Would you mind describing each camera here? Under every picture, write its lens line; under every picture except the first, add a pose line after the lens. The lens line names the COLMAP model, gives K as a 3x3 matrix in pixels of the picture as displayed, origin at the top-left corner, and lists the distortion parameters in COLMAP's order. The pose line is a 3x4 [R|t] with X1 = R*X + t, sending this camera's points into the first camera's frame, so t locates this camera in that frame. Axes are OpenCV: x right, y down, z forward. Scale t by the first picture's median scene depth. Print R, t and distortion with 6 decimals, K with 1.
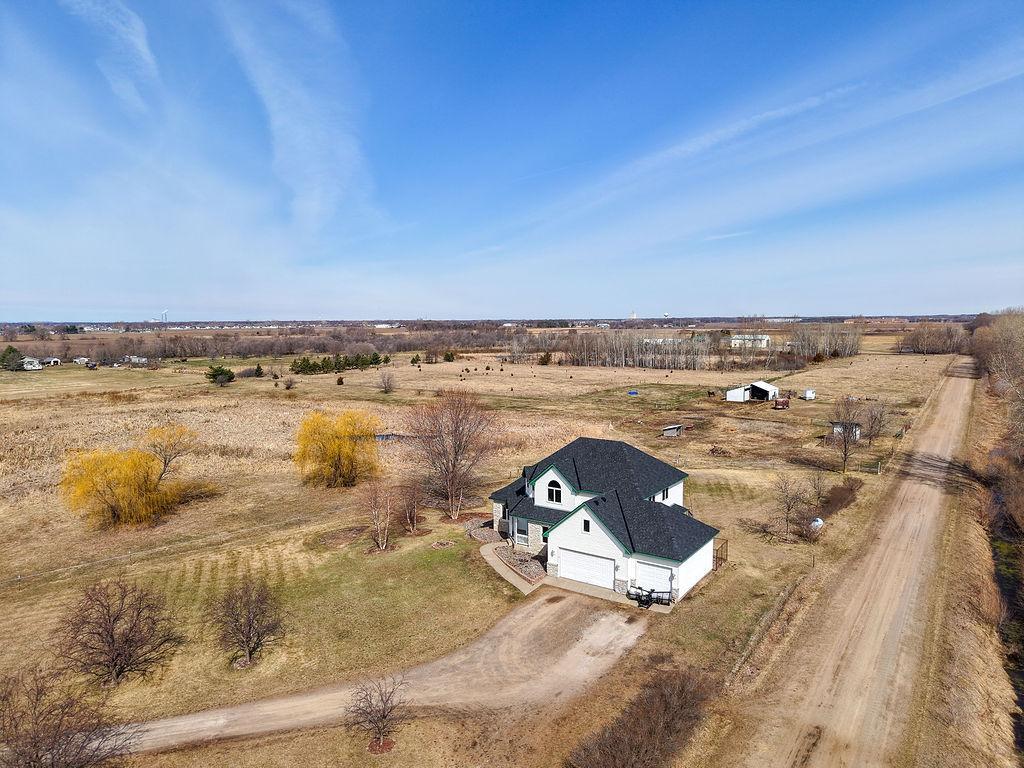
lens RADIAL K [[709.1, 0, 499.1], [0, 709.1, 382.3], [0, 0, 1]] dist [0.034141, -0.025679]
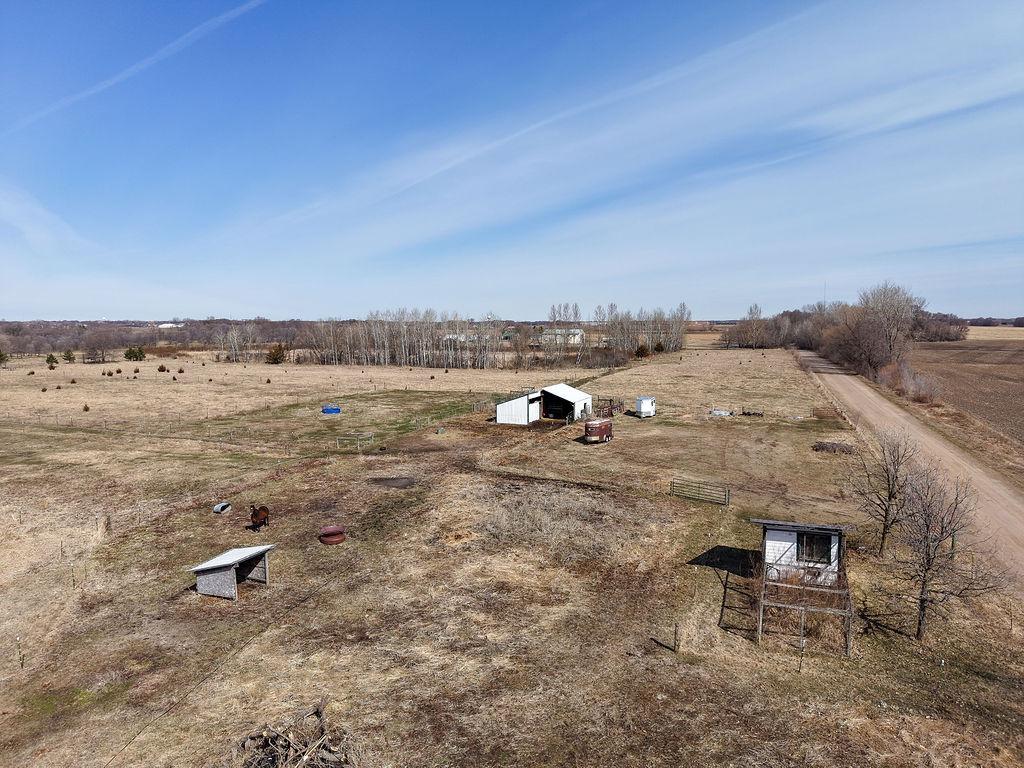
lens RADIAL K [[709.1, 0, 502.7], [0, 709.1, 376.0], [0, 0, 1]] dist [0.034141, -0.025679]
pose [[0.970157, -0.011990, 0.242182, 0.224171], [0.015798, 0.999780, -0.013784, -0.000613], [-0.241963, 0.017199, 0.970133, 0.563852]]
